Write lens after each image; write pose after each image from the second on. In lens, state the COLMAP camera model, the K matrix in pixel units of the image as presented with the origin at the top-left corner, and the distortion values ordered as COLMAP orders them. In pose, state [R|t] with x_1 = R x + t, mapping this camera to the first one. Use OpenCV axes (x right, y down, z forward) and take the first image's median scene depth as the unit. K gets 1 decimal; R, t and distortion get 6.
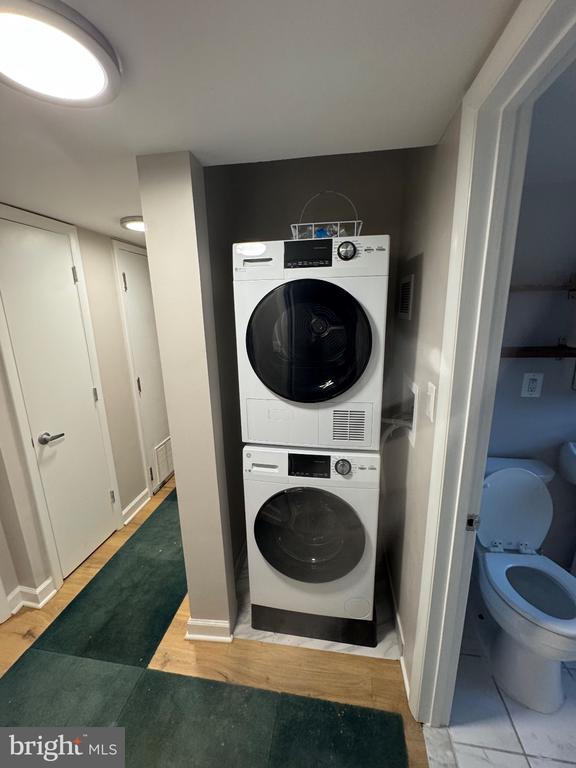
lens RADIAL K [[318.6, 0, 286.9], [0, 318.6, 384.1], [0, 0, 1]] dist [-0.001867, -0.000338]
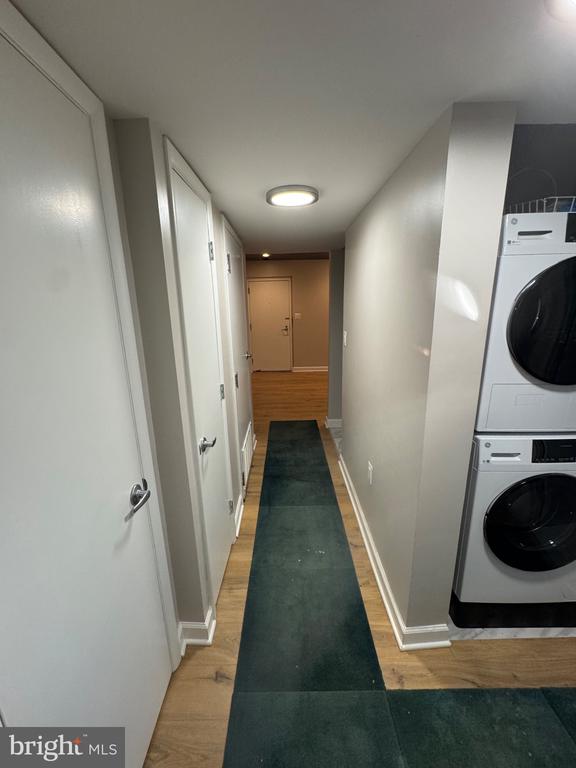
lens RADIAL K [[318.6, 0, 286.9], [0, 318.6, 384.1], [0, 0, 1]] dist [-0.001867, -0.000338]
pose [[0.987661, -0.041439, 0.151025, -0.831310], [0.039647, 0.999103, 0.014858, 0.007220], [-0.151506, -0.008686, 0.988418, 0.165242]]
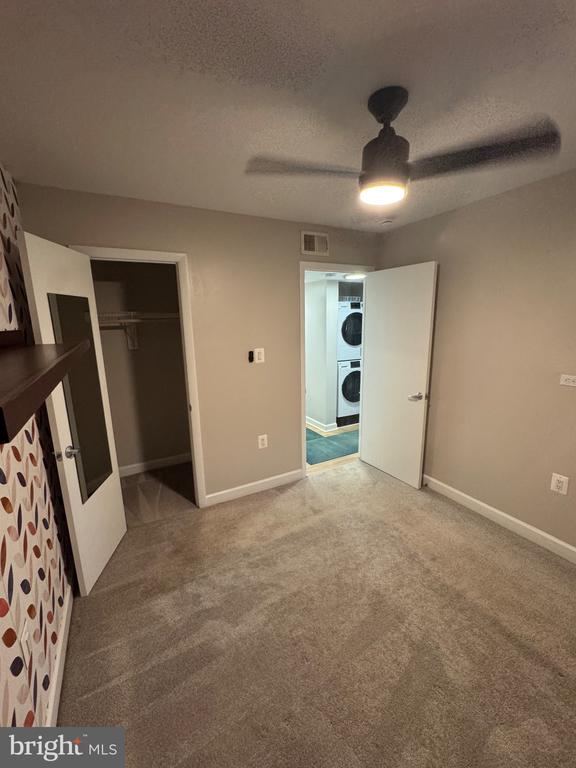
lens RADIAL K [[318.6, 0, 286.9], [0, 318.6, 384.1], [0, 0, 1]] dist [-0.001867, -0.000338]
pose [[0.800261, -0.117495, 0.588028, -2.492944], [0.141604, 0.989910, 0.005083, 0.331274], [-0.582693, 0.079200, 0.808824, -1.304623]]
